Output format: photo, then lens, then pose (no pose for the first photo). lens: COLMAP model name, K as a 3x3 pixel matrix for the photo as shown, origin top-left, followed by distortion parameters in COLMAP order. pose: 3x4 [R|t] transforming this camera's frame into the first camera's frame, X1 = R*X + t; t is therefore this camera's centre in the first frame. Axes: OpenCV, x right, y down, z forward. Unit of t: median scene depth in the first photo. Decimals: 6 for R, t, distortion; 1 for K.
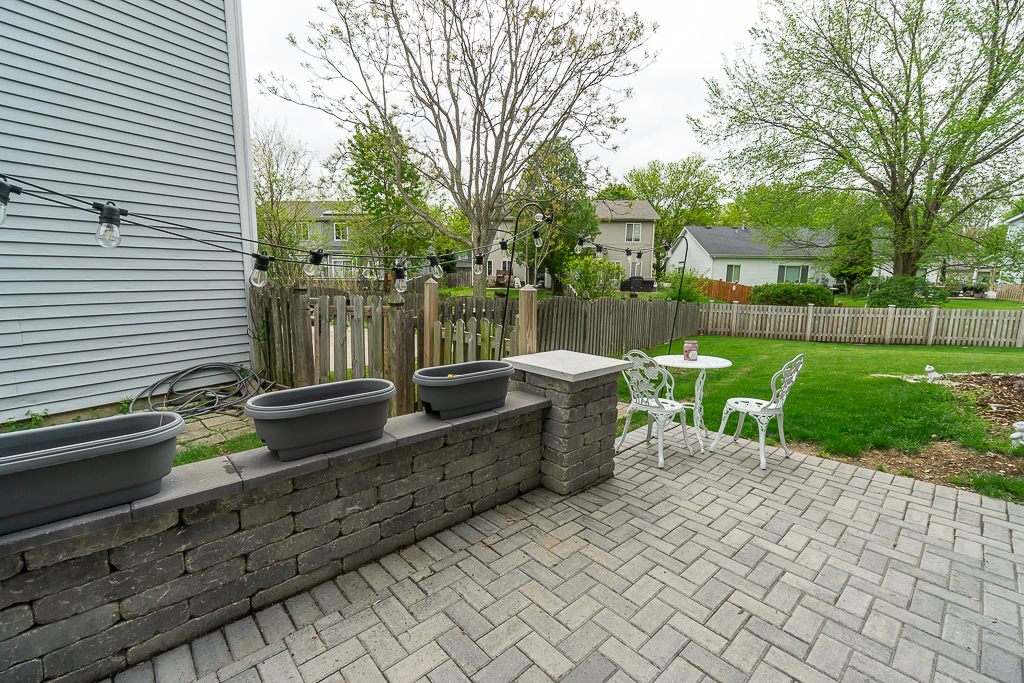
lens RADIAL K [[450.5, 0, 505.8], [0, 450.5, 339.7], [0, 0, 1]] dist [-0.000579, -0.001088]
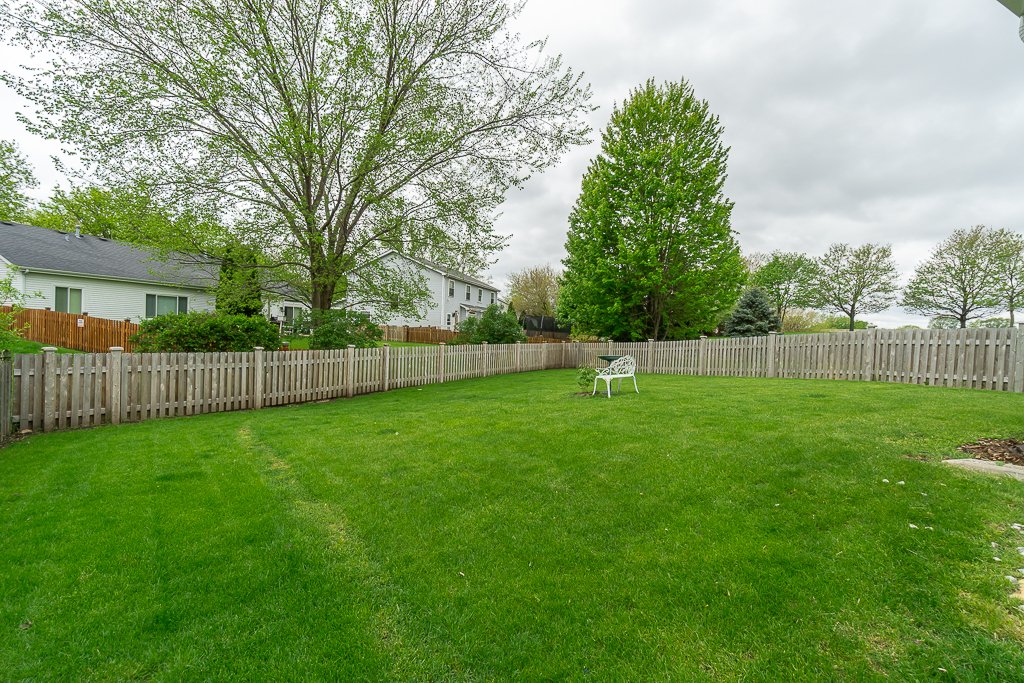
lens RADIAL K [[450.5, 0, 517.5], [0, 450.5, 338.0], [0, 0, 1]] dist [-0.000579, -0.001088]
pose [[0.292091, -0.011812, 0.956318, 0.193481], [0.102233, 0.994580, -0.018940, -0.044073], [-0.950911, 0.103300, 0.291715, 0.483423]]
